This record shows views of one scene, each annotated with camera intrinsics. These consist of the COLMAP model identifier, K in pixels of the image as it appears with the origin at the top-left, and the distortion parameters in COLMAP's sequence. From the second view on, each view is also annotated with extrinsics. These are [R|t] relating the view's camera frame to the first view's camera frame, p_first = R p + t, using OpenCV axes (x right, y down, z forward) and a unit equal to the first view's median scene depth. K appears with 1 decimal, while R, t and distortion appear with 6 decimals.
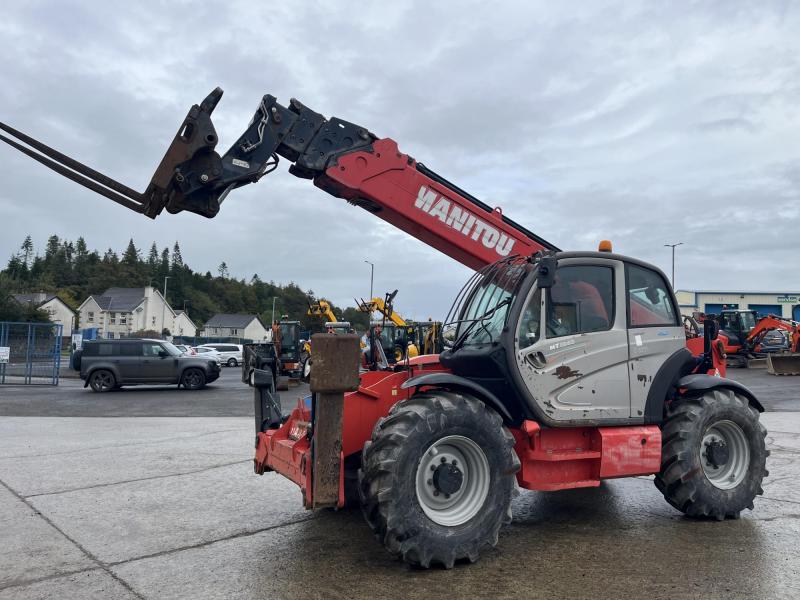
lens RADIAL K [[599.3, 0, 402.5], [0, 599.3, 299.2], [0, 0, 1]] dist [0.066121, -0.075267]
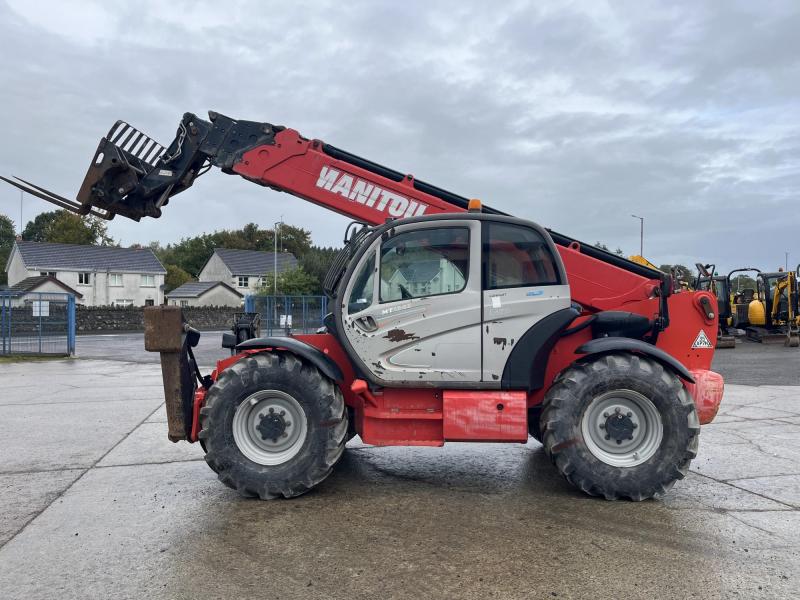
lens RADIAL K [[599.3, 0, 402.5], [0, 599.3, 299.2], [0, 0, 1]] dist [0.066121, -0.075267]
pose [[0.871527, -0.029412, -0.489464, 0.720773], [0.058963, 0.997243, 0.045064, 0.012230], [0.486789, -0.068134, 0.870858, 0.101405]]
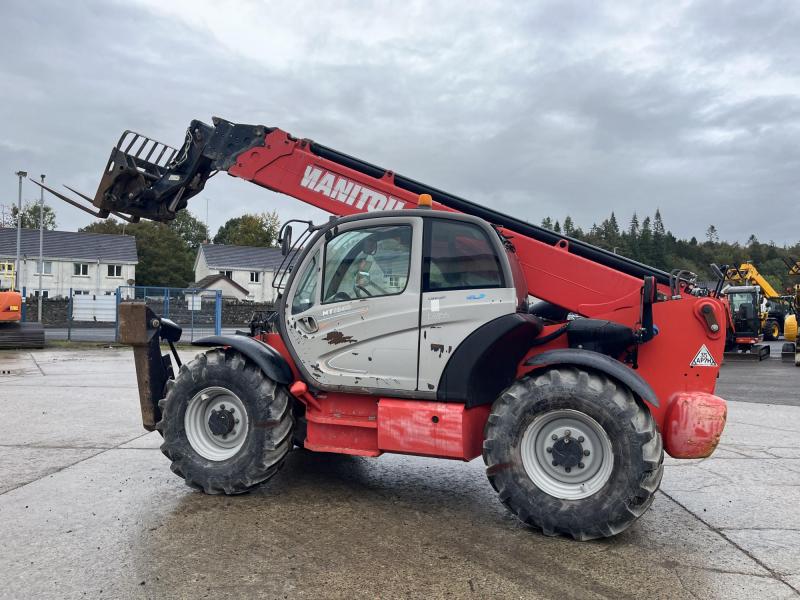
lens RADIAL K [[595.3, 0, 404.3], [0, 595.3, 301.0], [0, 0, 1]] dist [0.075743, -0.108914]
pose [[0.711023, -0.012558, -0.703056, 0.961336], [0.049867, 0.998224, 0.032602, 0.031377], [0.701398, -0.058240, 0.710387, 0.351630]]
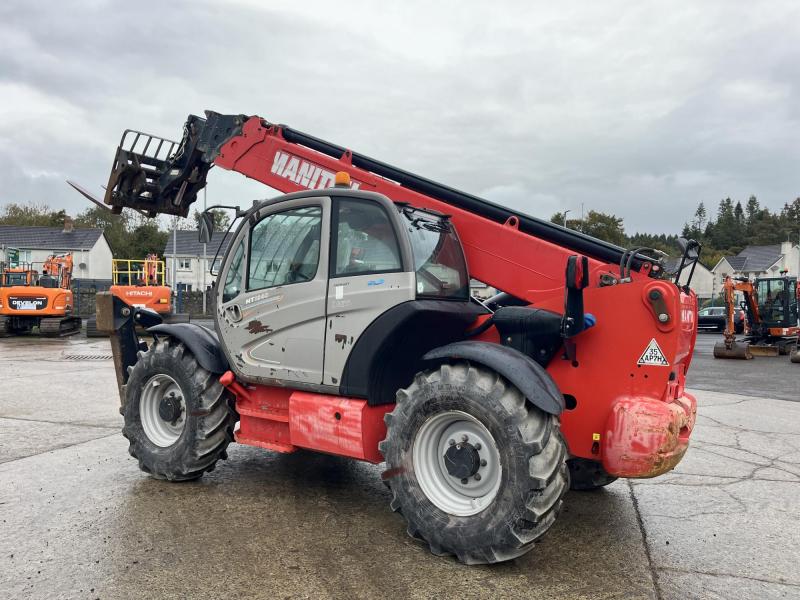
lens RADIAL K [[595.3, 0, 404.3], [0, 595.3, 301.0], [0, 0, 1]] dist [0.075743, -0.108914]
pose [[0.506554, -0.005442, -0.862191, 1.113728], [0.062659, 0.997568, 0.030517, 0.060746], [0.859928, -0.069483, 0.505663, 0.667433]]
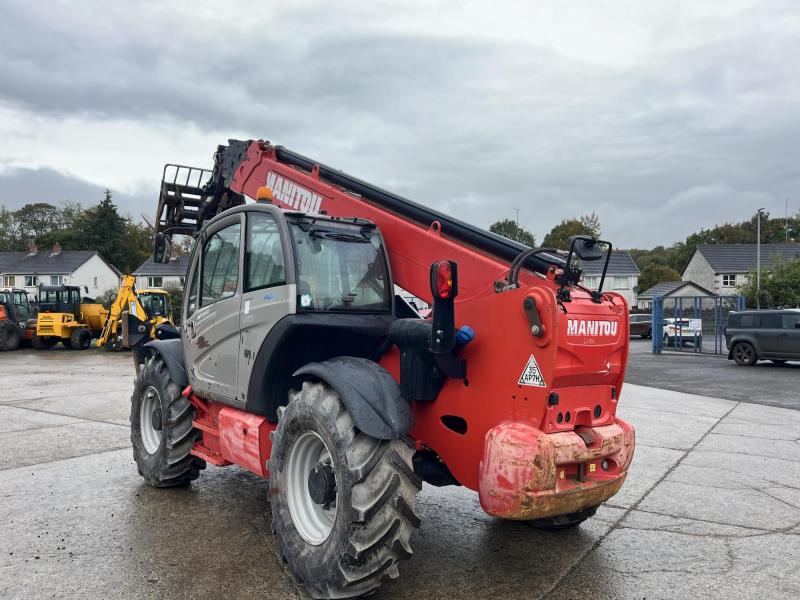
lens RADIAL K [[600.2, 0, 400.0], [0, 600.2, 300.0], [0, 0, 1]] dist [0.063040, -0.068253]
pose [[0.224911, -0.037336, -0.973664, 1.210675], [0.083192, 0.996353, -0.018989, 0.090511], [0.970821, -0.076730, 0.227197, 1.009715]]
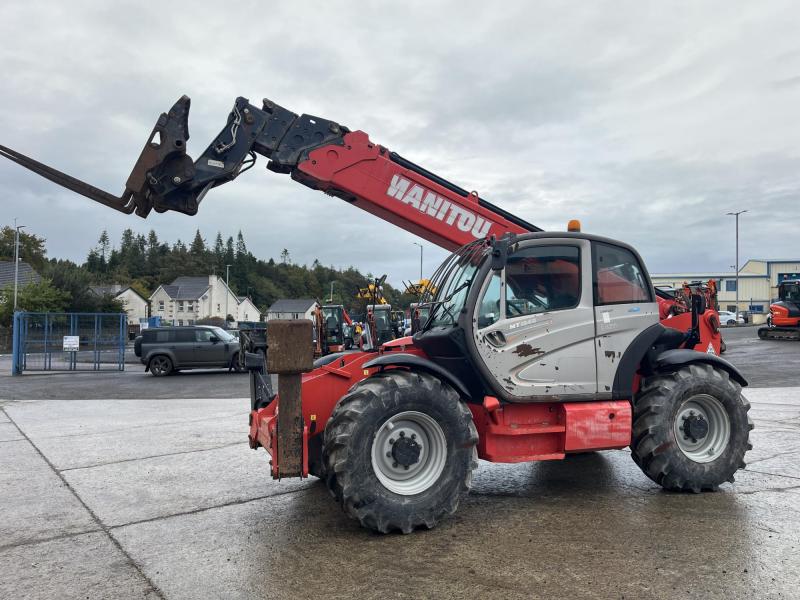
lens RADIAL K [[600.2, 0, 400.0], [0, 600.2, 300.0], [0, 0, 1]] dist [0.063040, -0.068253]
pose [[0.994033, -0.028587, -0.105269, 0.152537], [0.032073, 0.998987, 0.031566, -0.004215], [0.104260, -0.034754, 0.993943, -0.045734]]
